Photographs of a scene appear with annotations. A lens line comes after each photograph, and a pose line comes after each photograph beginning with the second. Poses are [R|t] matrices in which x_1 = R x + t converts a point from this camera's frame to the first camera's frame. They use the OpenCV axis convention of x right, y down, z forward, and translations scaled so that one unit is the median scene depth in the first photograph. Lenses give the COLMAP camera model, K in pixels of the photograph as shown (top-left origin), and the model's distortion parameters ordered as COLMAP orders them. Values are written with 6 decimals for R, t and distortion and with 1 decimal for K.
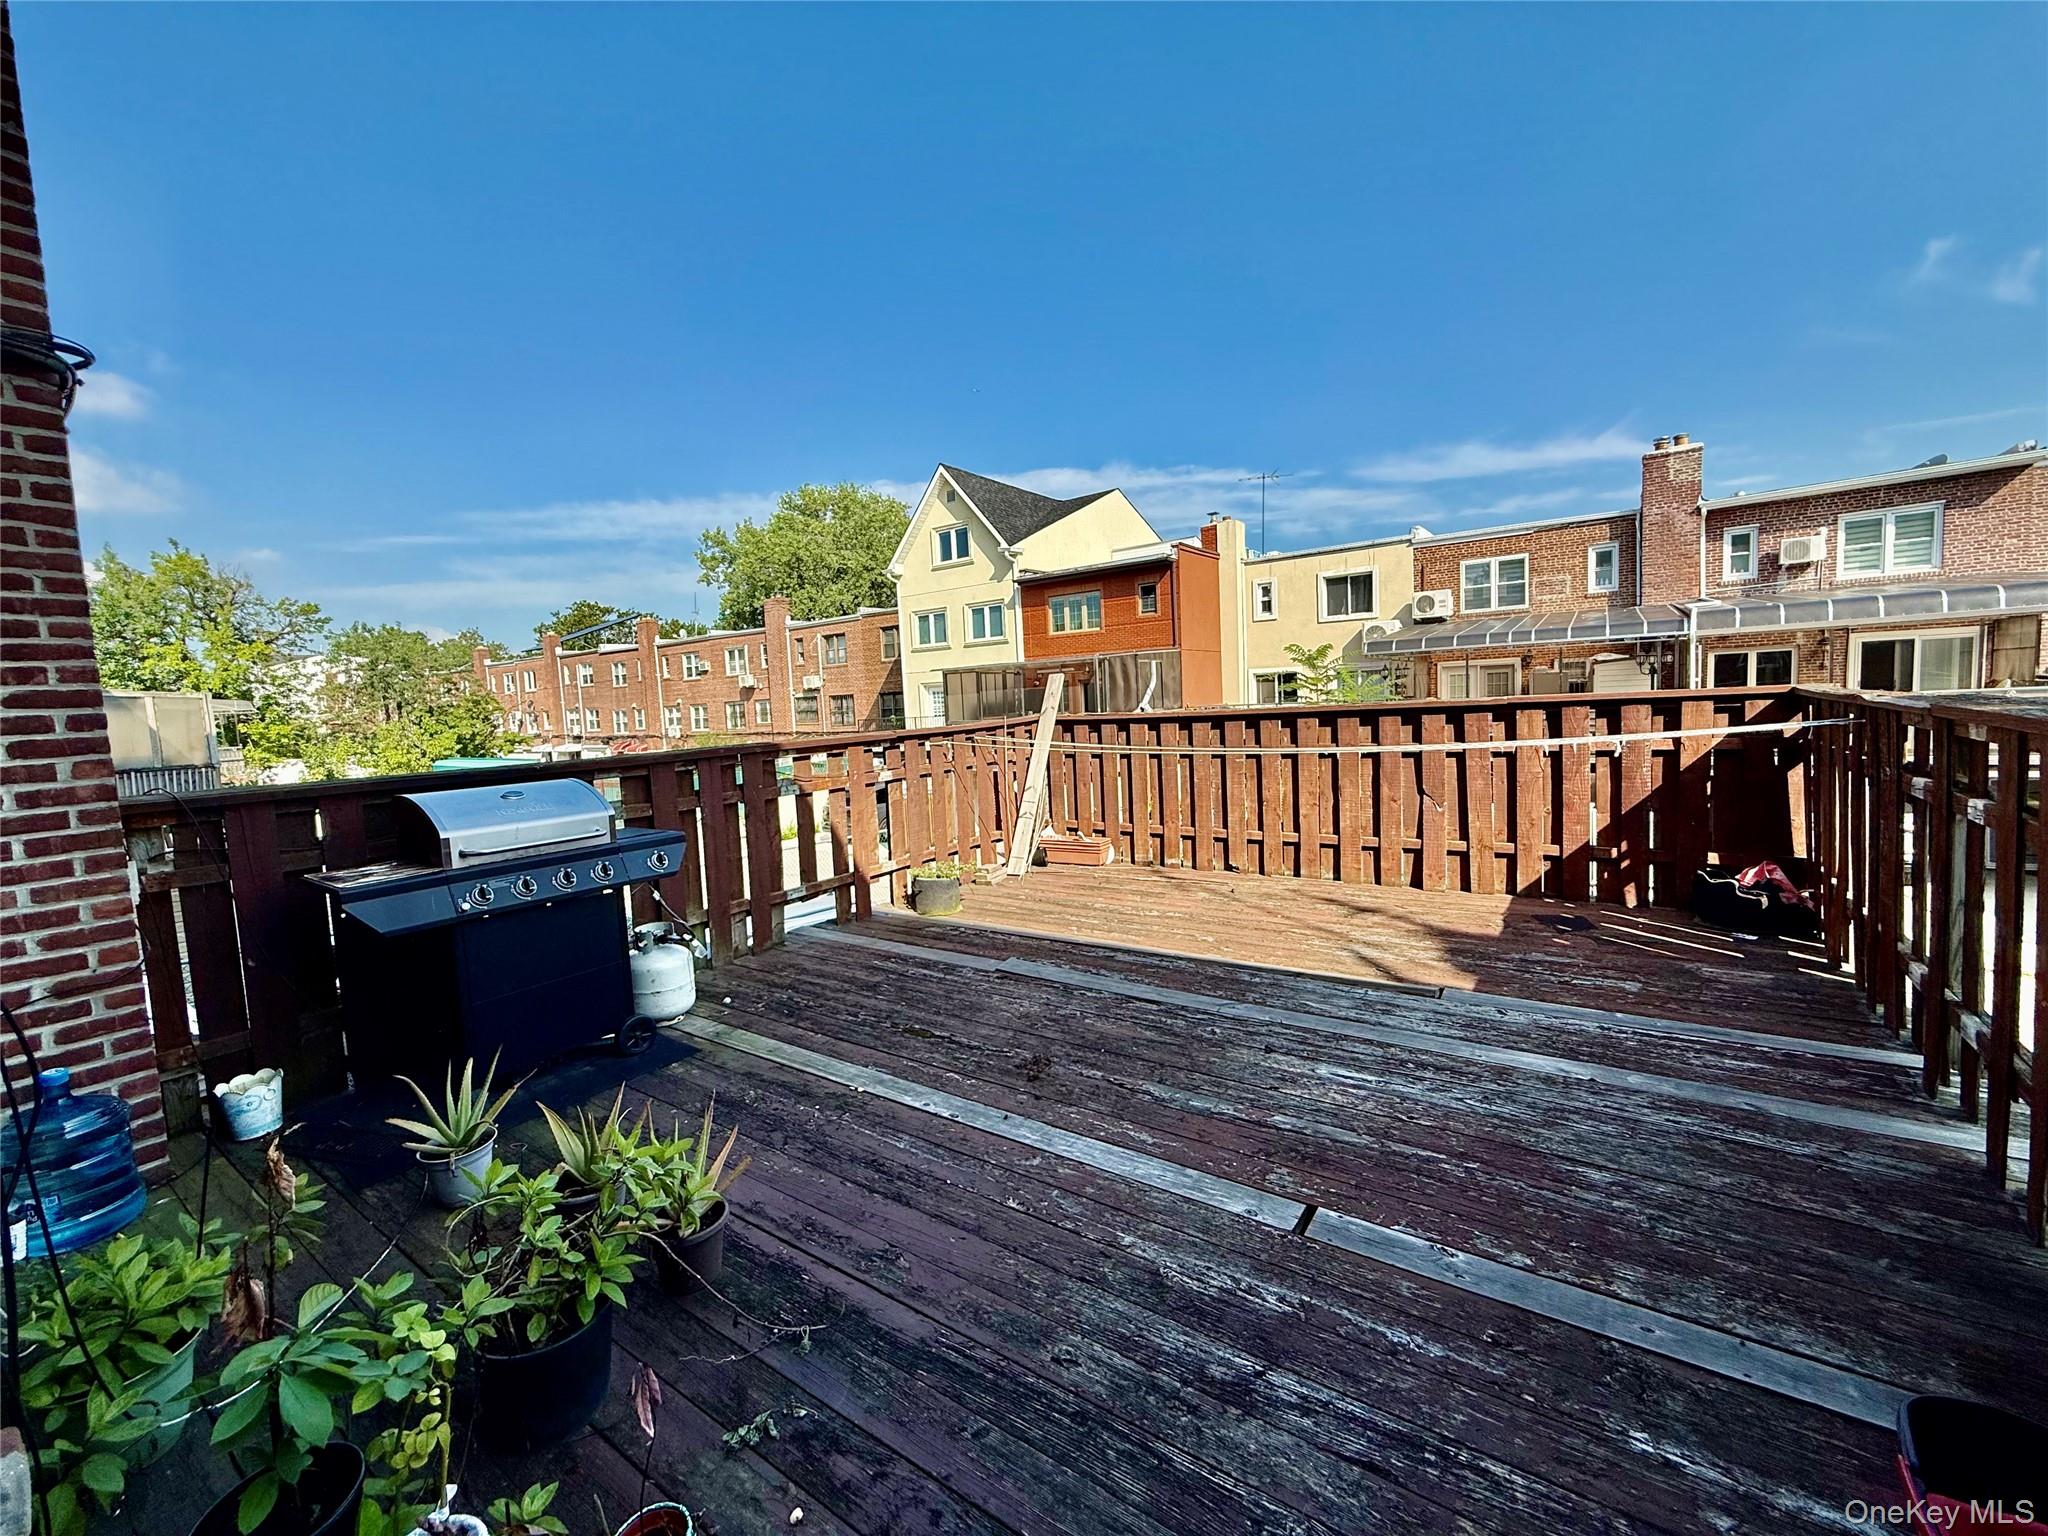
lens RADIAL K [[813.5, 0, 1024.0], [0, 813.5, 768.0], [0, 0, 1]] dist [0.000858, -0.000367]
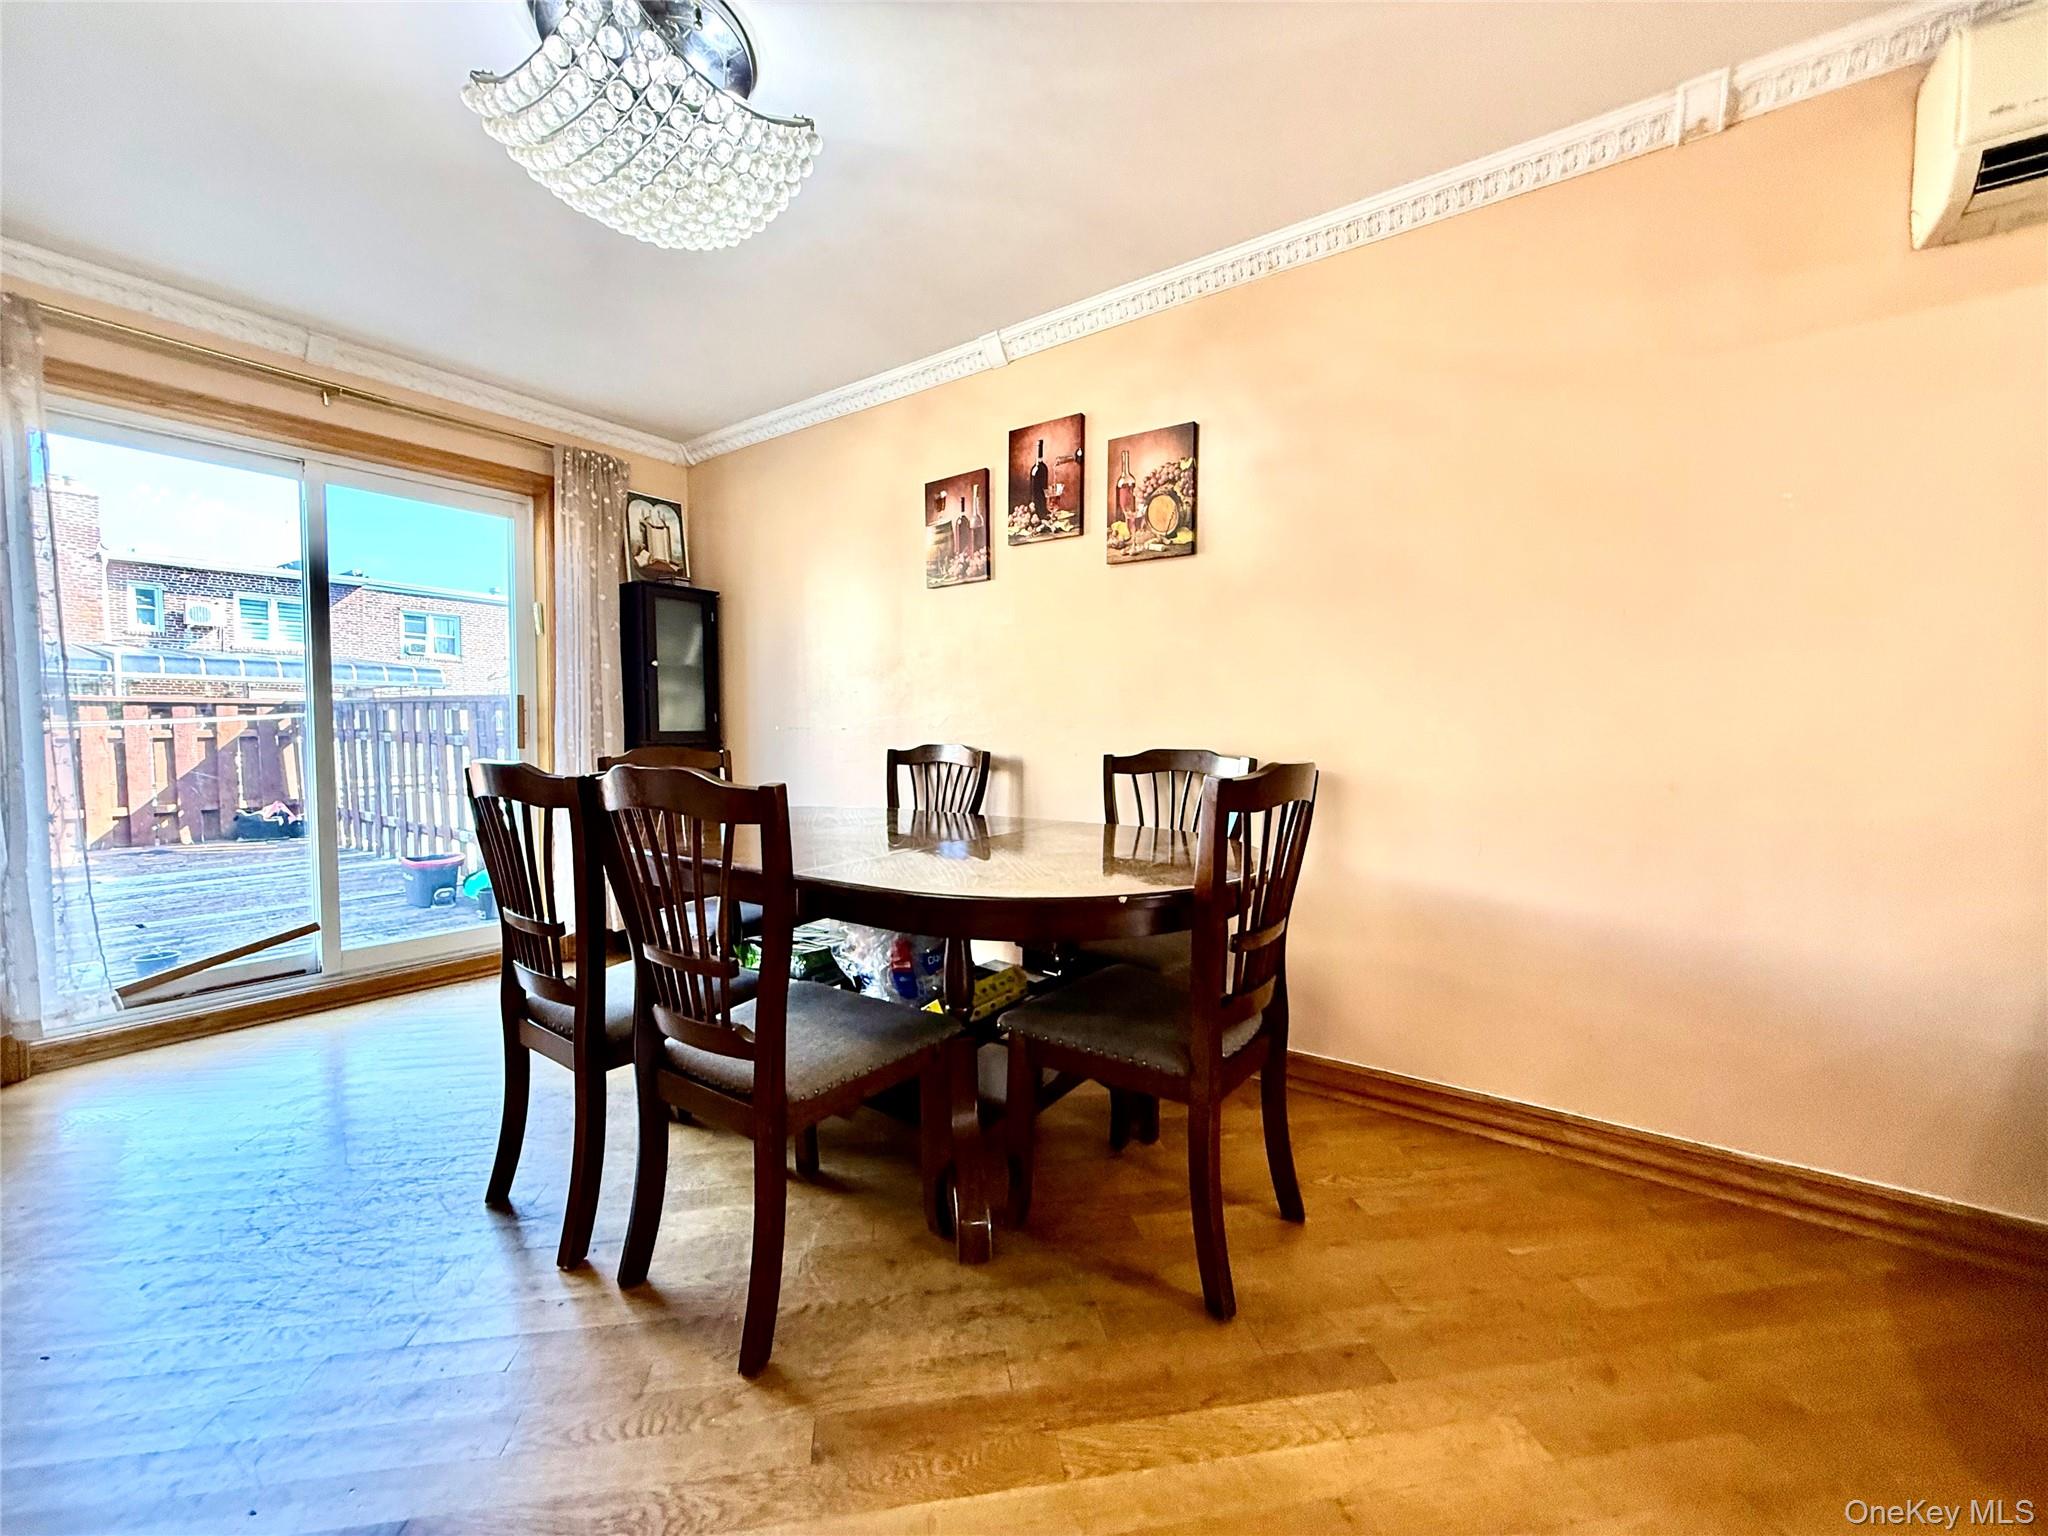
lens RADIAL K [[813.5, 0, 1024.0], [0, 813.5, 768.0], [0, 0, 1]] dist [0.000858, -0.000367]
pose [[0.002581, -0.002694, 0.999993, -0.196187], [0.082678, 0.996573, 0.002472, 0.042190], [-0.996573, 0.082671, 0.002794, -0.141726]]
